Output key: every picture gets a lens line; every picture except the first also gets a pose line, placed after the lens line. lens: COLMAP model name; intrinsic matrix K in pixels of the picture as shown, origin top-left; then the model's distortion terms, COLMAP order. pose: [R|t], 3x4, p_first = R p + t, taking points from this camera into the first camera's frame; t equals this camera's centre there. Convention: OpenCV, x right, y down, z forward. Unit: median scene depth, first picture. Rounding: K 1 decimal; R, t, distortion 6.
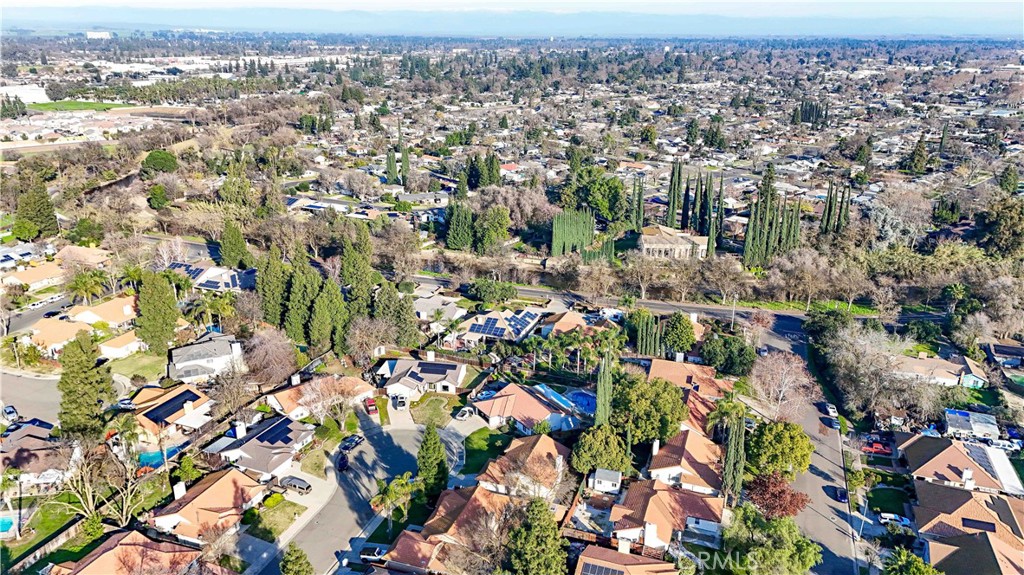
lens RADIAL K [[749.5, 0, 512.0], [0, 749.5, 287.5], [0, 0, 1]] dist [0.086649, -0.085806]
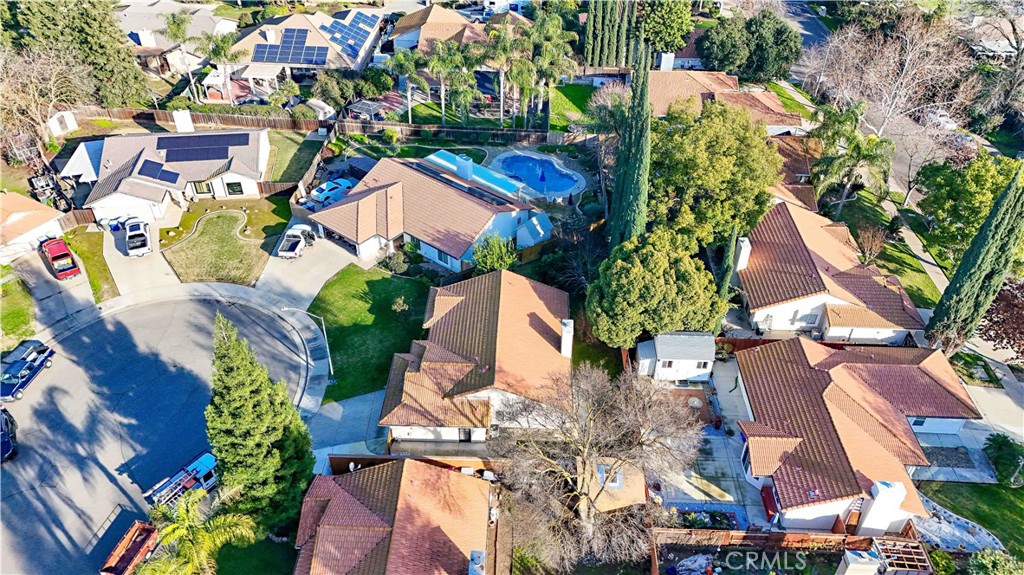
lens RADIAL K [[749.5, 0, 512.0], [0, 749.5, 287.5], [0, 0, 1]] dist [0.086649, -0.085806]
pose [[0.951896, -0.186911, 0.242813, -0.046090], [0.095159, 0.933553, 0.345577, 0.042417], [-0.291271, -0.305848, 0.906432, 0.462032]]
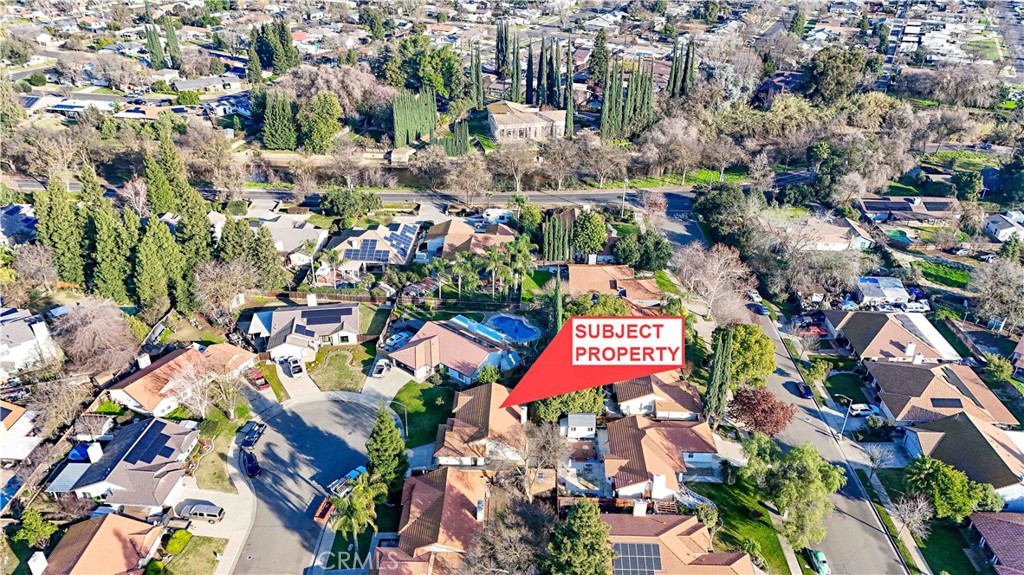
lens RADIAL K [[749.5, 0, 512.0], [0, 749.5, 287.5], [0, 0, 1]] dist [0.086649, -0.085806]
pose [[0.950179, -0.148078, 0.274285, -0.118664], [0.096888, 0.976672, 0.191634, -0.054770], [-0.296263, -0.155512, 0.942361, 0.159554]]
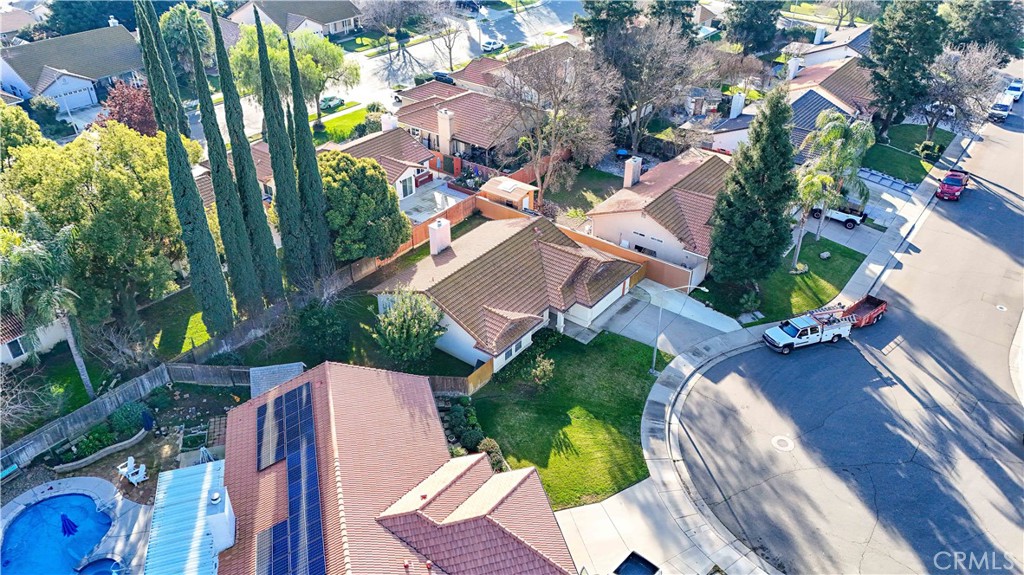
lens RADIAL K [[749.5, 0, 512.0], [0, 749.5, 287.5], [0, 0, 1]] dist [0.086649, -0.085806]
pose [[-0.953015, -0.178432, 0.244793, -0.060482], [0.081649, 0.626891, 0.774817, -0.051564], [-0.291711, 0.758399, -0.582868, 0.909947]]
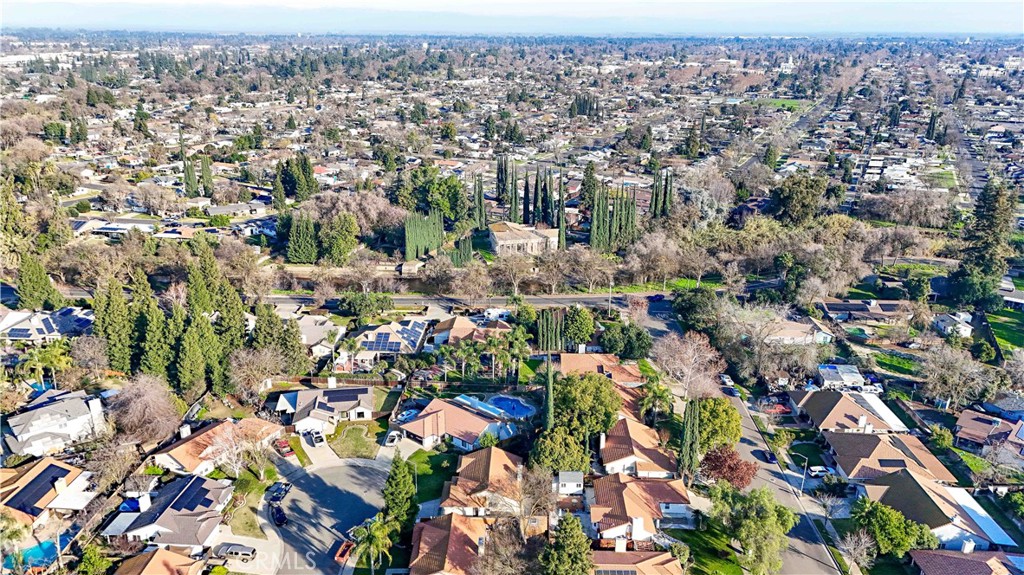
lens RADIAL K [[749.5, 0, 512.0], [0, 749.5, 287.5], [0, 0, 1]] dist [0.086649, -0.085806]
pose [[0.950285, -0.101783, 0.294275, -0.151603], [0.100535, 0.994744, 0.019409, -0.018717], [-0.294704, 0.011141, 0.955524, 0.051031]]
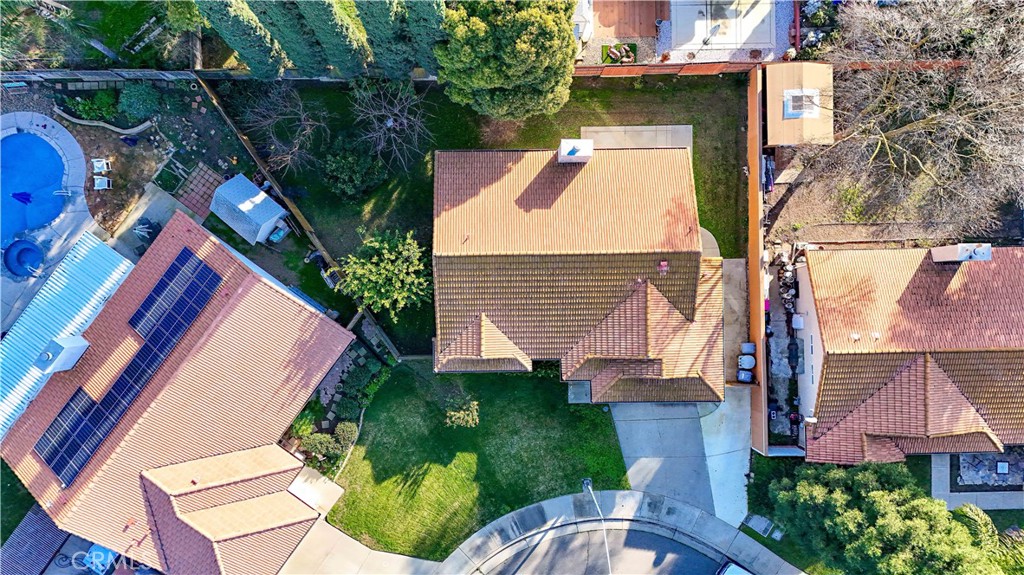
lens RADIAL K [[749.5, 0, 512.0], [0, 749.5, 287.5], [0, 0, 1]] dist [0.086649, -0.085806]
pose [[-0.350764, -0.936292, -0.017947, 0.020428], [0.281052, -0.123533, 0.951709, -0.037074], [-0.893294, 0.328781, 0.306478, 0.689854]]
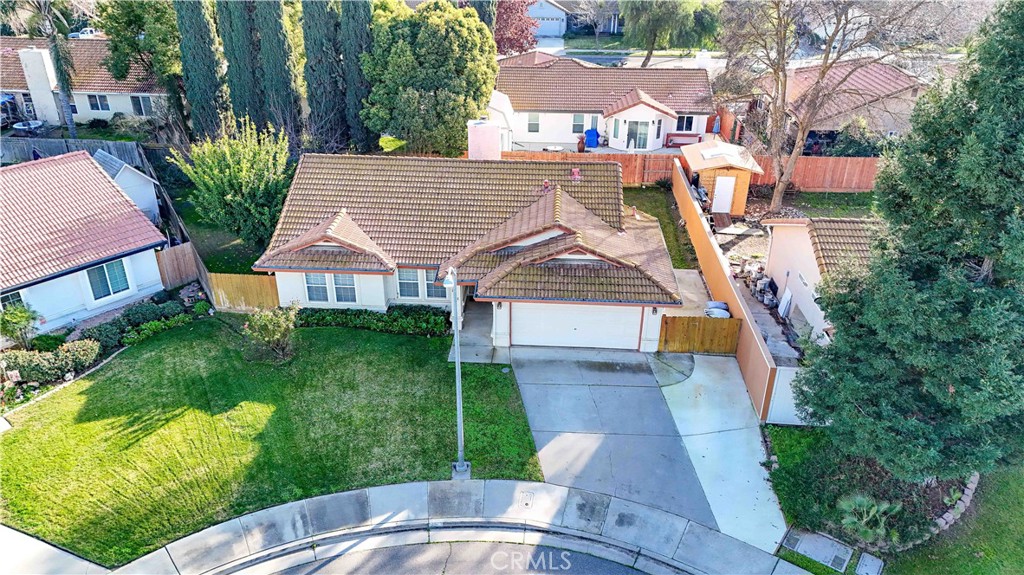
lens RADIAL K [[749.5, 0, 512.0], [0, 749.5, 287.5], [0, 0, 1]] dist [0.086649, -0.085806]
pose [[-0.283649, -0.450325, 0.846611, -0.140372], [0.299504, 0.797101, 0.524336, 0.097308], [-0.910956, 0.402291, -0.091222, 0.751871]]
